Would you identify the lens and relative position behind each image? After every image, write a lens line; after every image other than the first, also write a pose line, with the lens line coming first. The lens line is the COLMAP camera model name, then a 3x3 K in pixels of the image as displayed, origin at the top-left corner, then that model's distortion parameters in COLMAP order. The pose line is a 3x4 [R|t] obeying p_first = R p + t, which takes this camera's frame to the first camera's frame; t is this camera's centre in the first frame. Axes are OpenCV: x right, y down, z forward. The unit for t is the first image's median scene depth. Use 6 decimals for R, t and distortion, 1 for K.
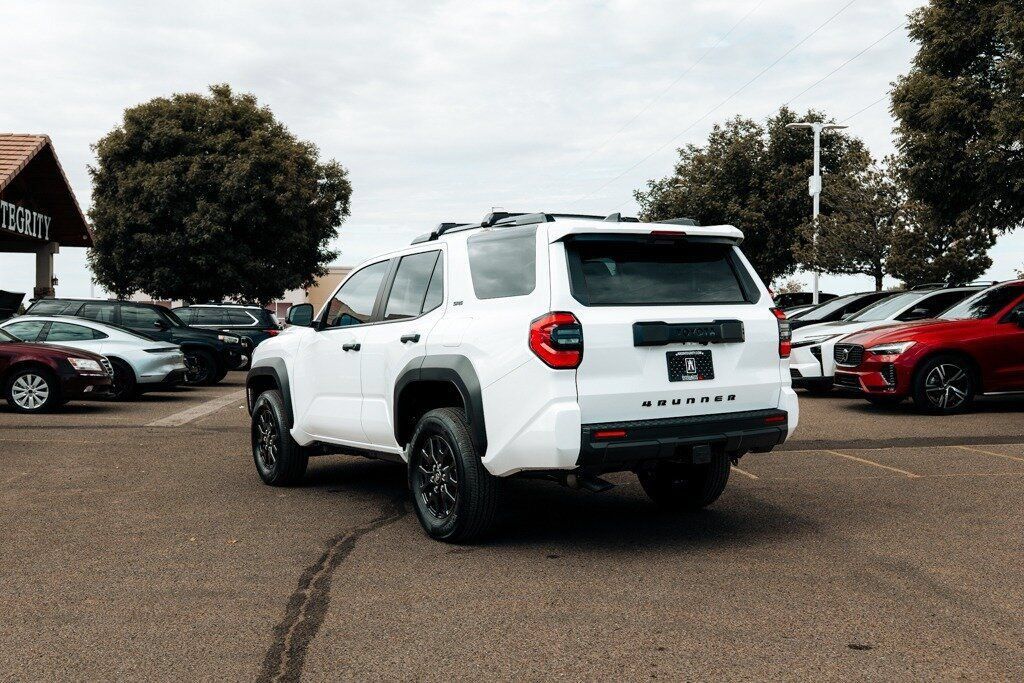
lens RADIAL K [[1074.5, 0, 512.0], [0, 1074.5, 341.5], [0, 0, 1]] dist [-0.002467, -0.015745]
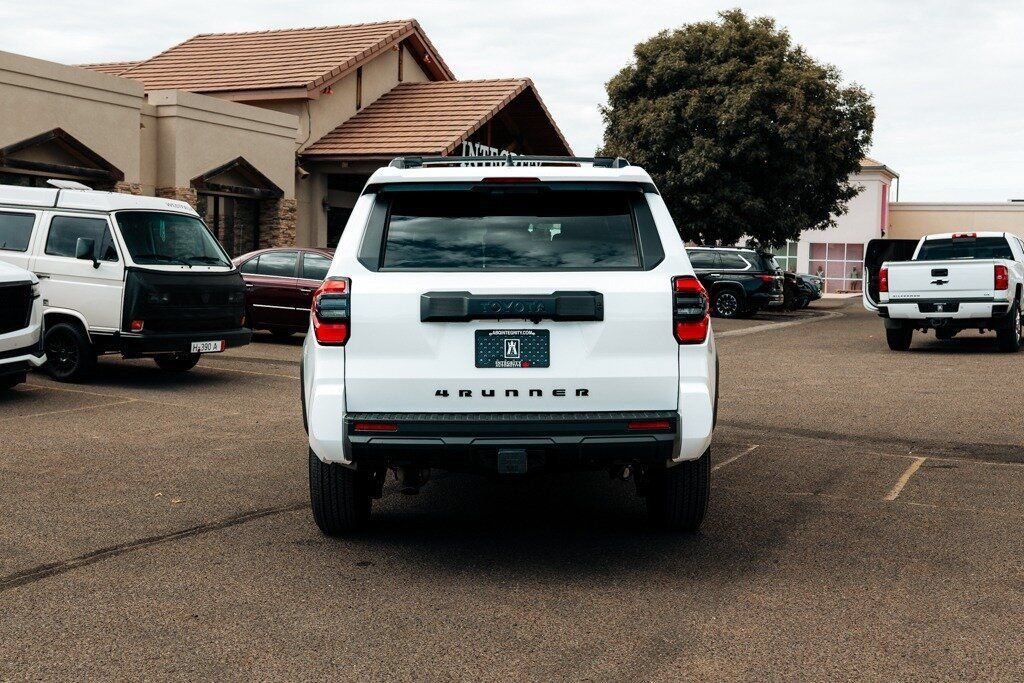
lens RADIAL K [[1153.8, 0, 516.2], [0, 1153.8, 320.4], [0, 0, 1]] dist [0.007705, -0.009102]
pose [[0.860496, 0.039970, -0.507887, 0.254044], [-0.023713, 0.998979, 0.038442, -0.013116], [0.508905, -0.021036, 0.860565, 0.116072]]
